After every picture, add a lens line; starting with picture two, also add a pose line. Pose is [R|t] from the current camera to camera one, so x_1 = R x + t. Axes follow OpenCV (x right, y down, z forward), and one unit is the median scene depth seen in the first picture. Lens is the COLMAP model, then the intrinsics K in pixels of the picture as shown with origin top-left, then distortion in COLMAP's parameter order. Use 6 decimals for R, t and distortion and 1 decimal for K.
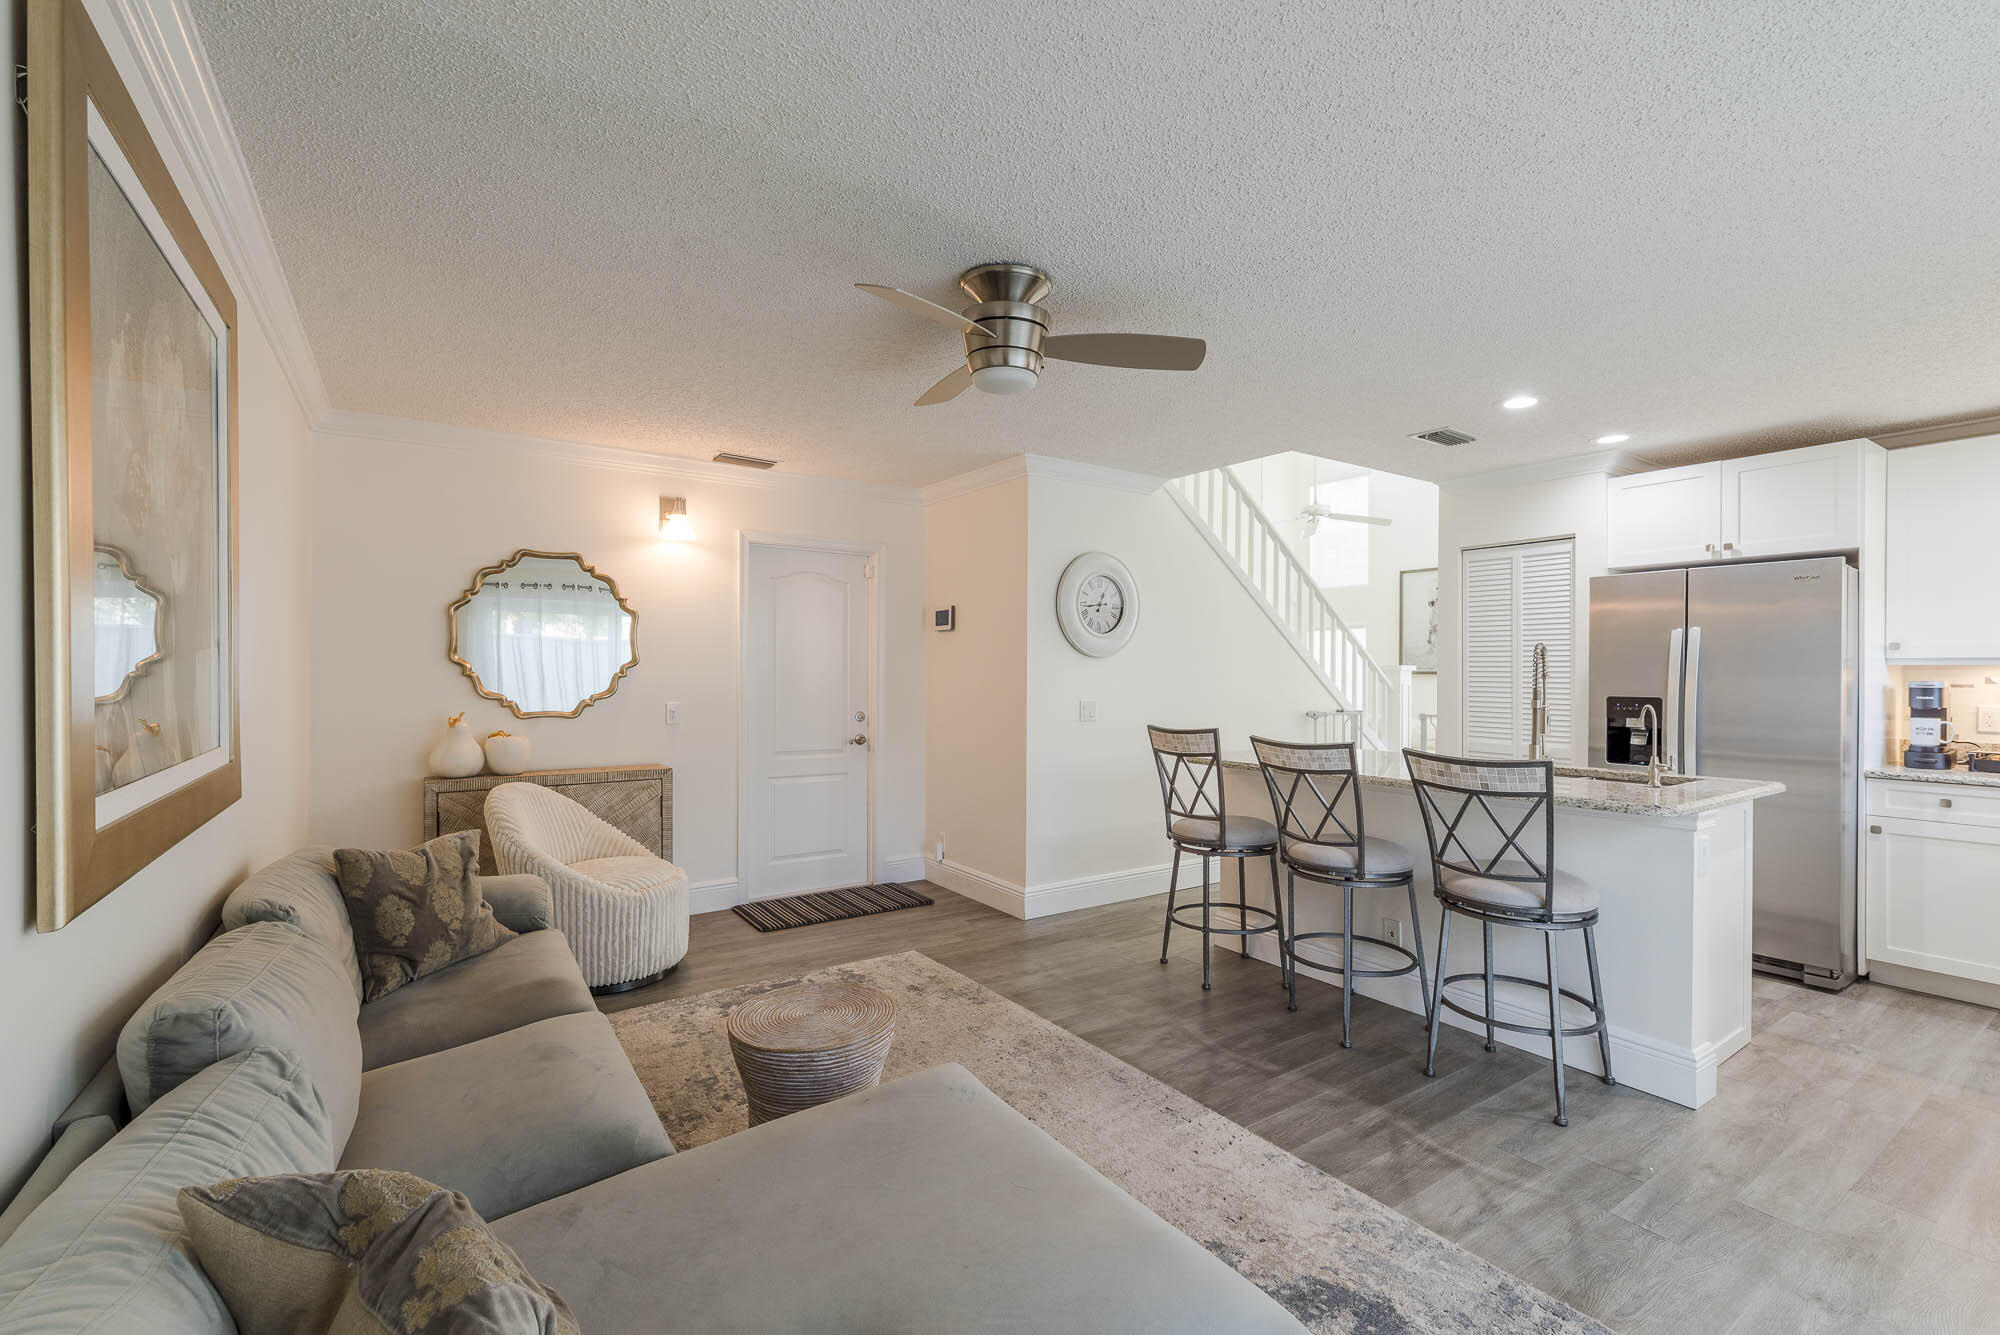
lens RADIAL K [[861.2, 0, 1002.4], [0, 861.2, 675.5], [0, 0, 1]] dist [0.006385, -0.000172]
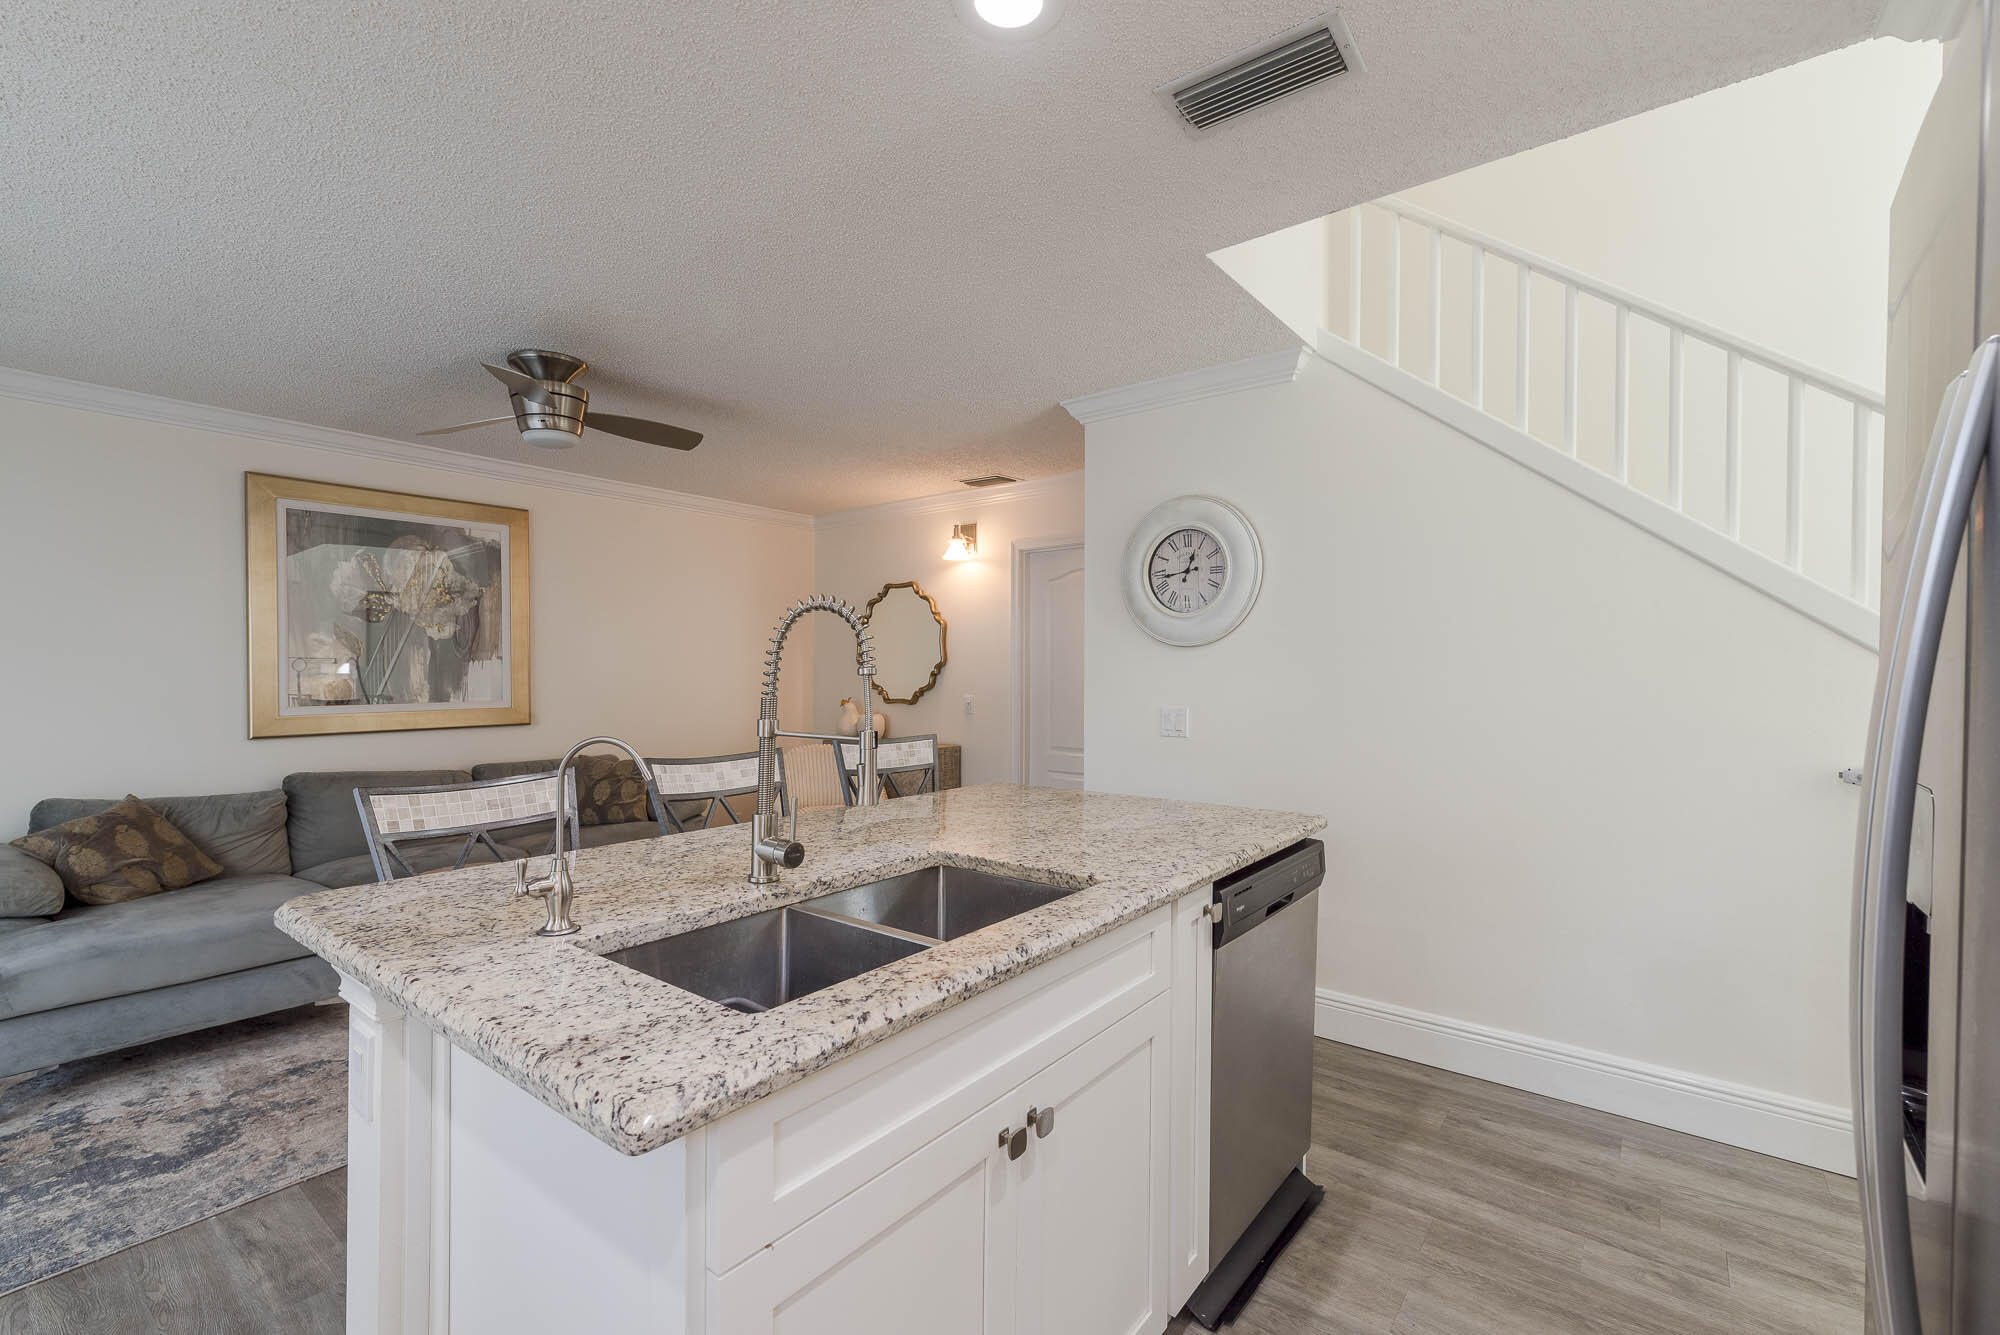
lens RADIAL K [[861.2, 0, 1006.5], [0, 861.2, 672.5], [0, 0, 1]] dist [0.006385, -0.000172]
pose [[0.303499, -0.000294, -0.952832, 0.812337], [-0.004556, 0.999988, -0.001760, 0.001865], [0.952821, 0.004875, 0.303494, 0.715854]]
